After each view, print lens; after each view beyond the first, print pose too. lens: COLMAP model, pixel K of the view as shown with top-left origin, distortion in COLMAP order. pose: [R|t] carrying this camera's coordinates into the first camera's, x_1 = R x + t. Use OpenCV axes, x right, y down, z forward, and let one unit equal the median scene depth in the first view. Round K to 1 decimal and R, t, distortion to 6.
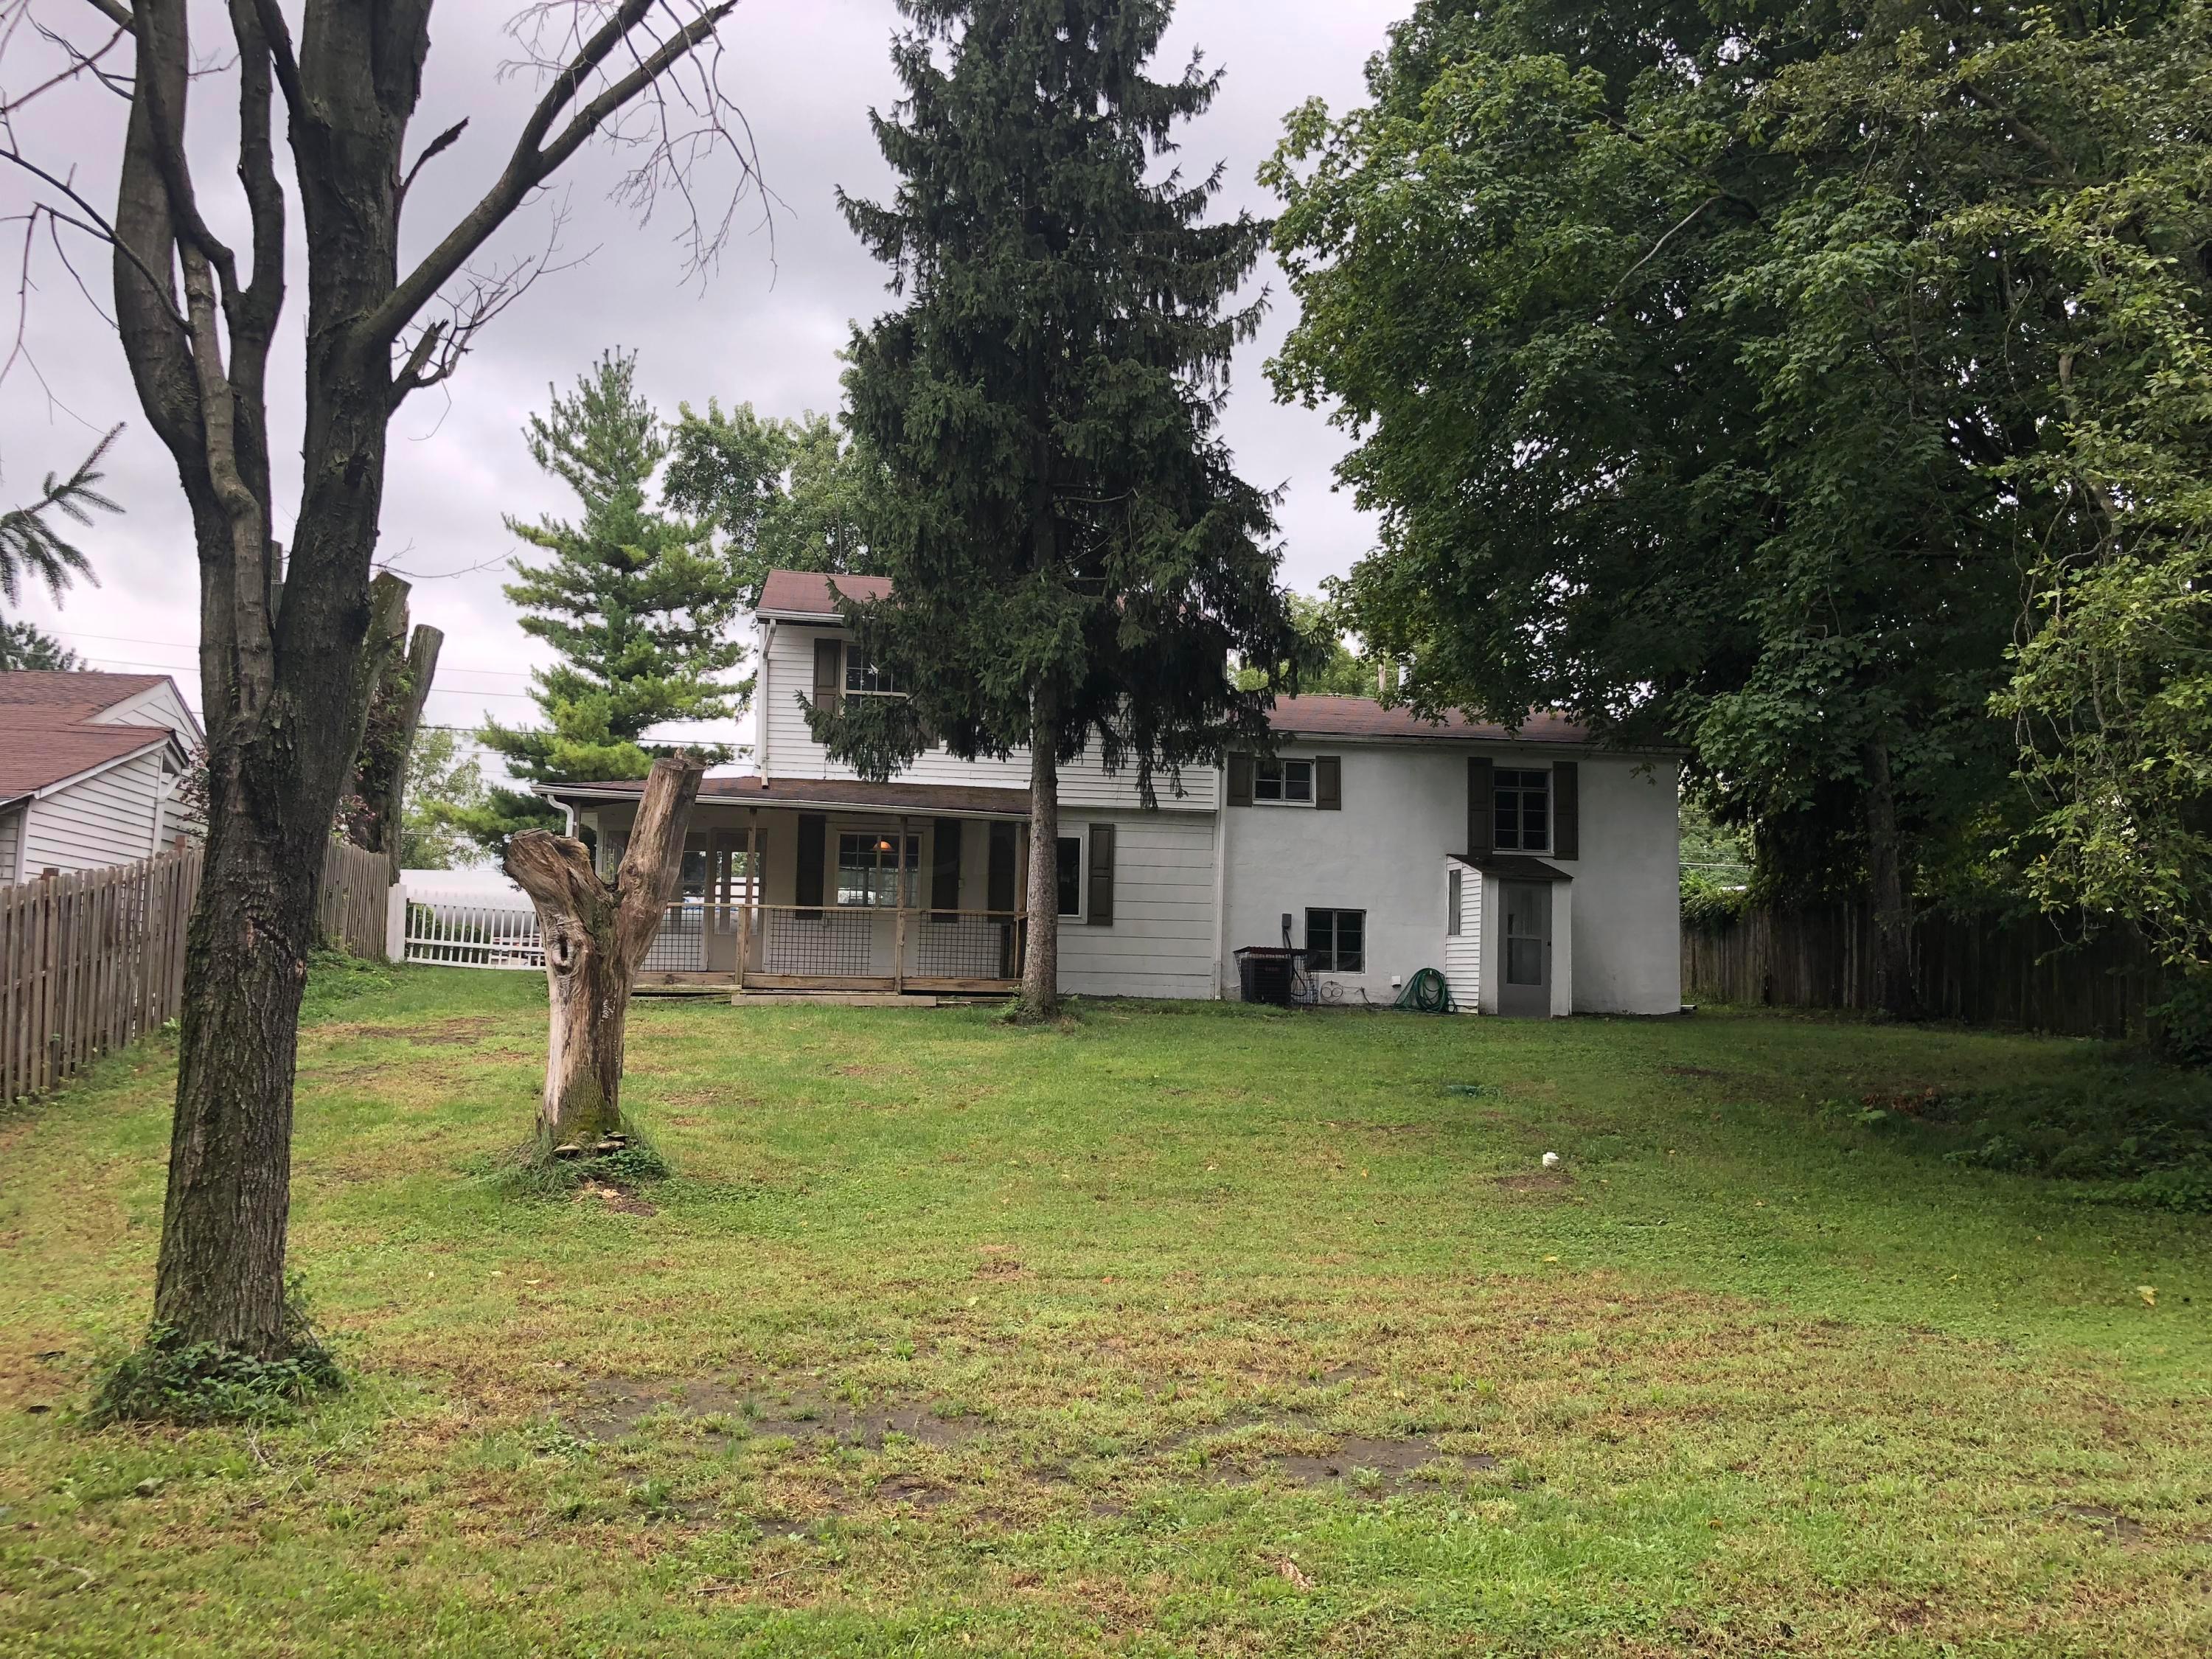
lens RADIAL K [[1816.4, 0, 1109.4], [0, 1816.4, 834.0], [0, 0, 1]] dist [0.055361, -0.065110]
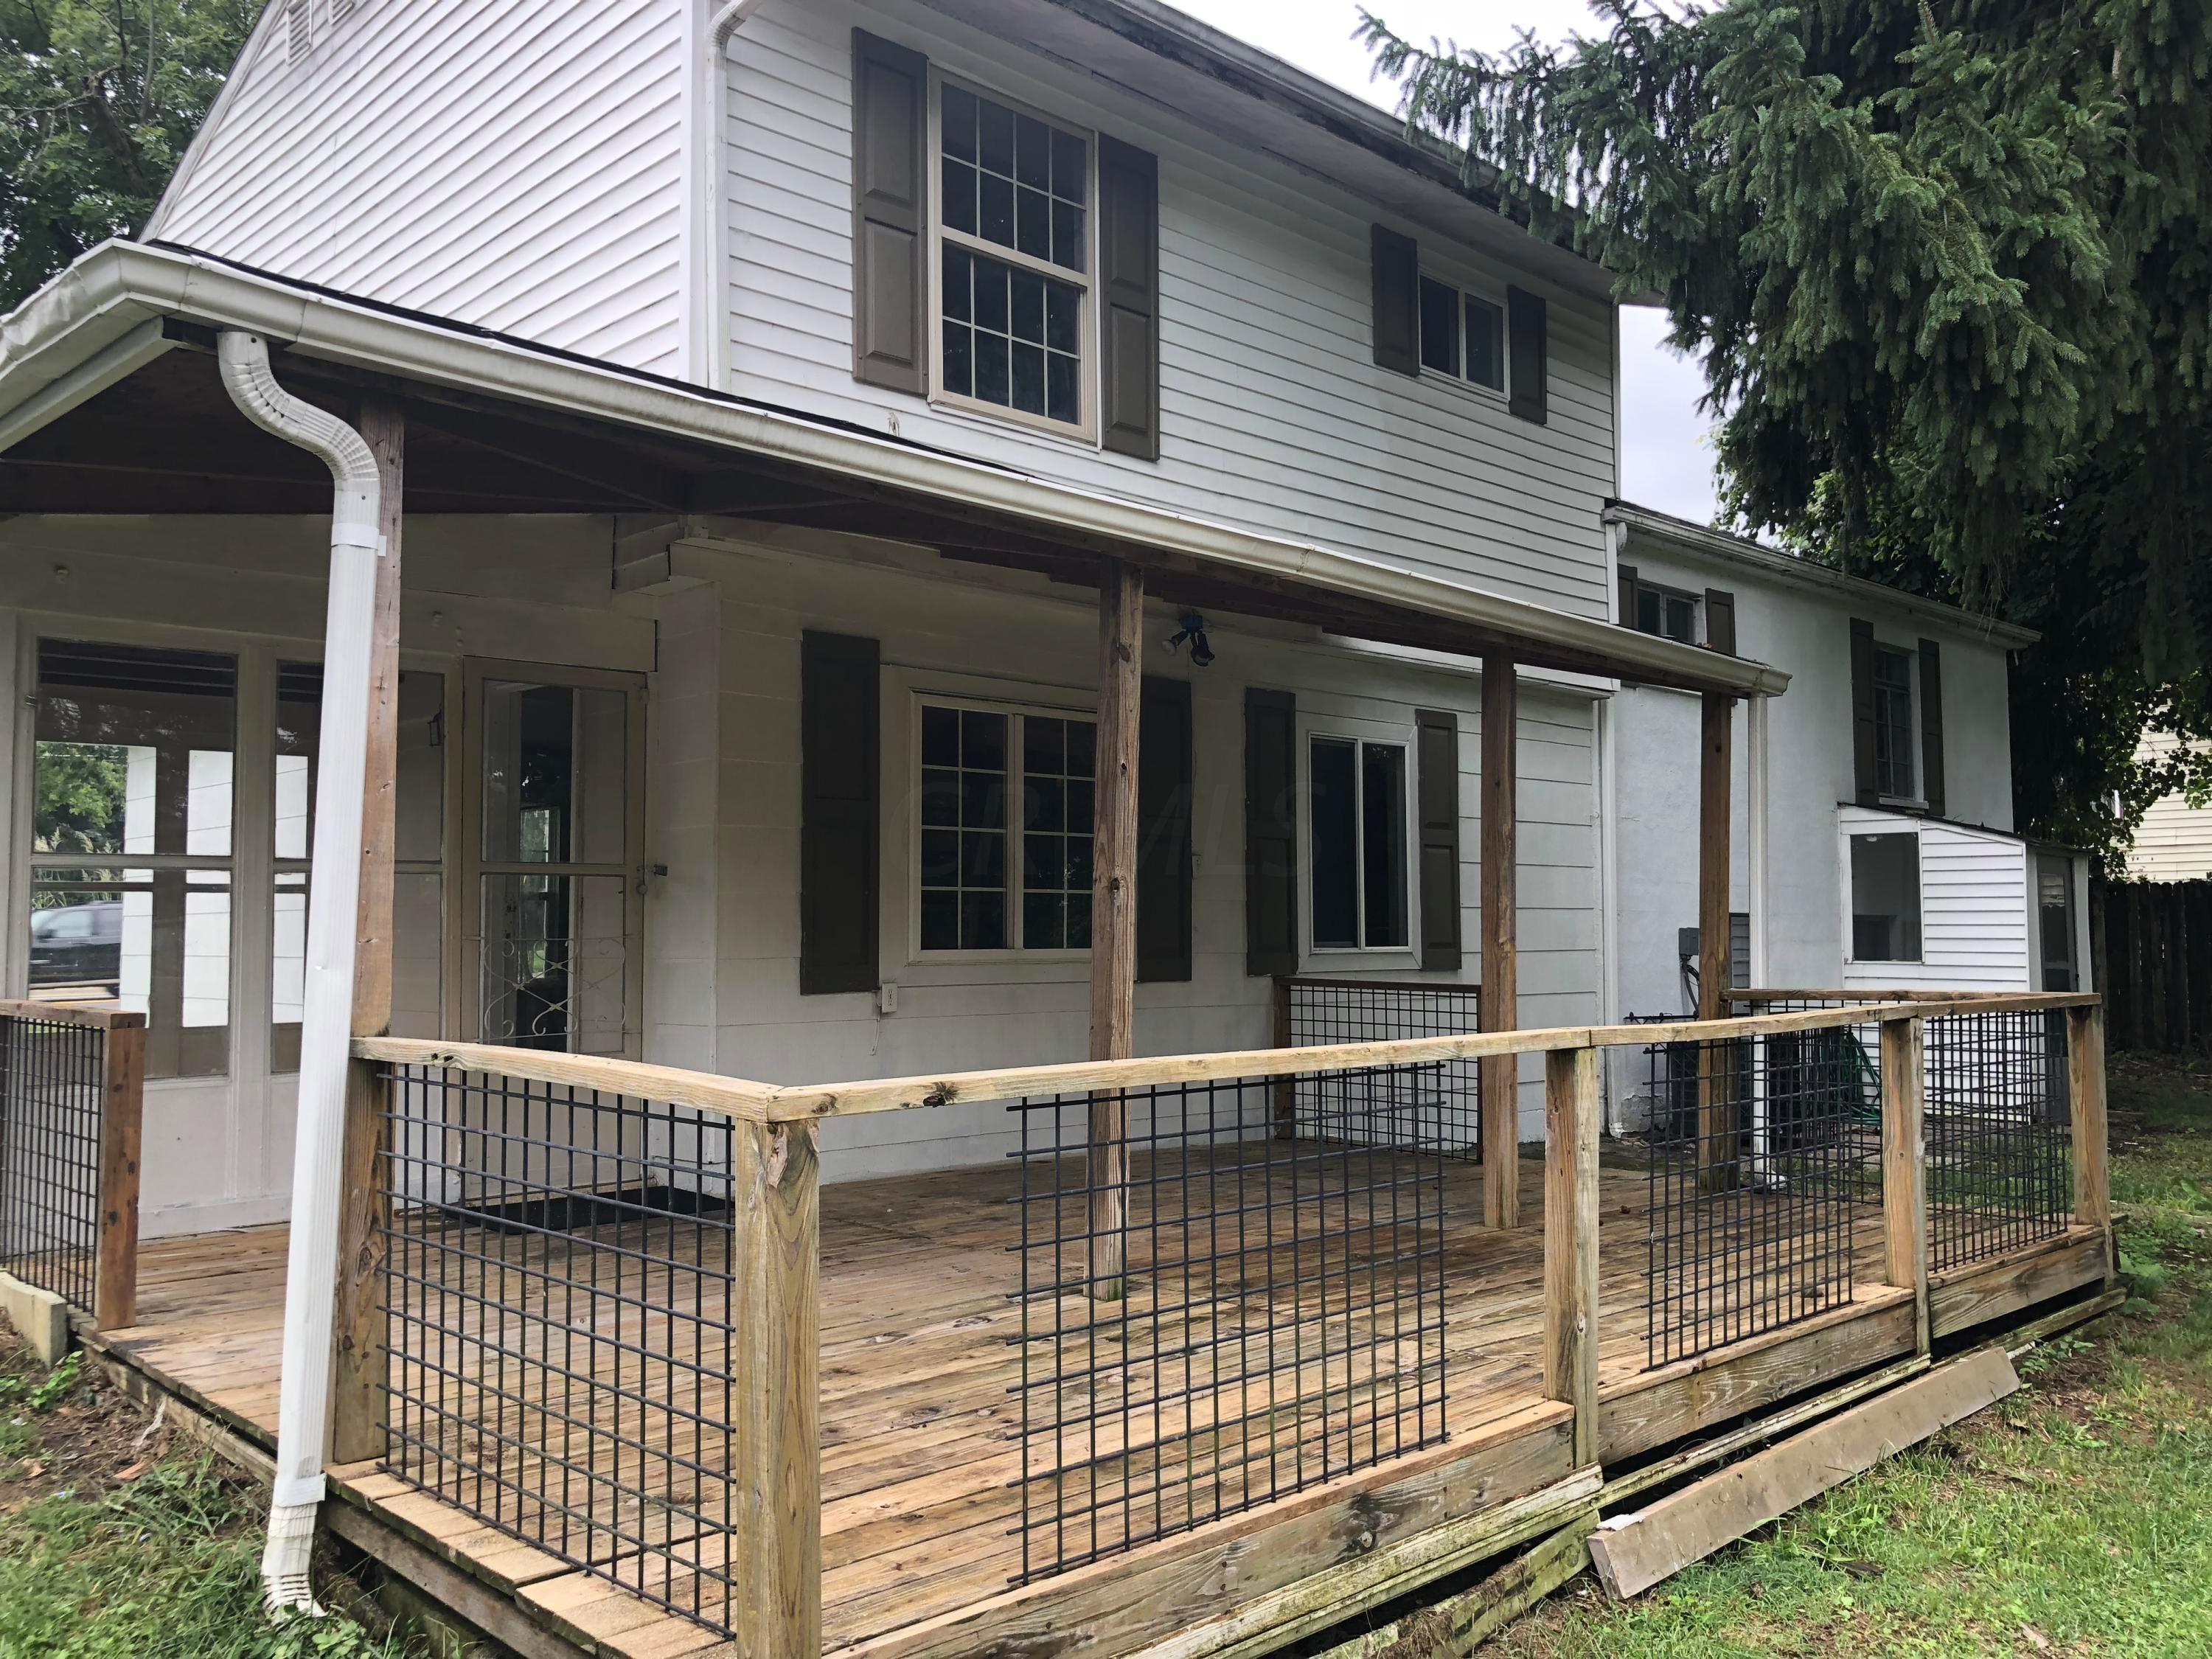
lens RADIAL K [[1816.4, 0, 1099.4], [0, 1816.4, 826.3], [0, 0, 1]] dist [0.055361, -0.065110]
pose [[0.817848, 0.012642, 0.575295, -0.295875], [-0.034200, 0.999059, 0.026665, 0.011272], [-0.574417, -0.041483, 0.817511, 0.732282]]
